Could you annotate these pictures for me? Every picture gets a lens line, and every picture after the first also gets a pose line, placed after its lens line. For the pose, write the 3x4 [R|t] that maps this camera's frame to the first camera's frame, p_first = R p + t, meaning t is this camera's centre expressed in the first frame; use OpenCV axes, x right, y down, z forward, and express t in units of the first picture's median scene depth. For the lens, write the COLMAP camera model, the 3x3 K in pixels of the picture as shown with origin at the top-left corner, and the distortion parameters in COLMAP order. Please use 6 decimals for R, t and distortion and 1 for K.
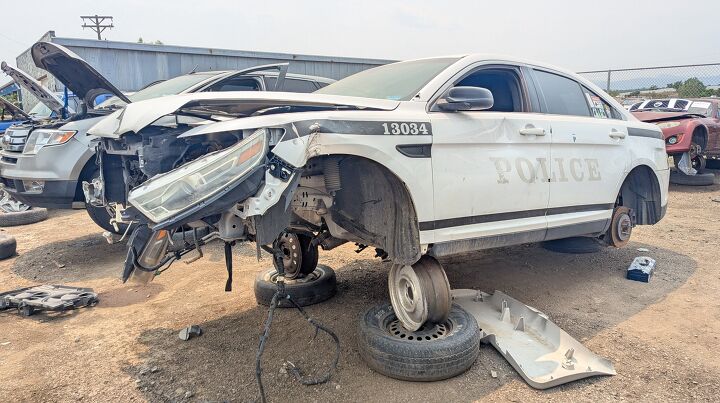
lens RADIAL K [[510.3, 0, 363.8], [0, 510.3, 198.8], [0, 0, 1]] dist [0.053050, -0.032058]
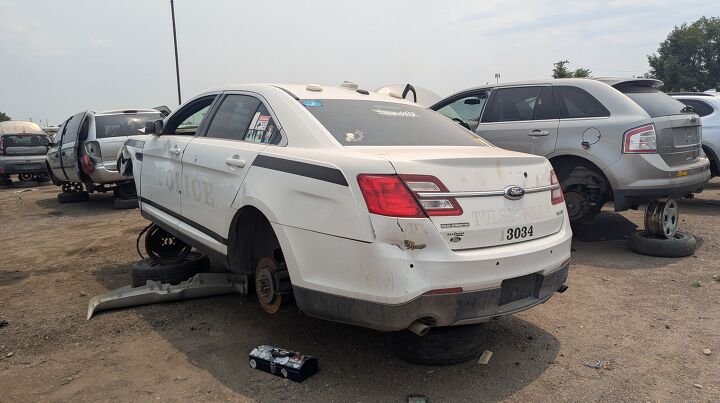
lens RADIAL K [[510.3, 0, 359.4], [0, 510.3, 193.9], [0, 0, 1]] dist [0.053050, -0.032058]
pose [[0.001949, 0.133791, -0.991008, 1.725297], [-0.131268, 0.982468, 0.132380, -0.273415], [0.991345, 0.129829, 0.019477, 1.546351]]
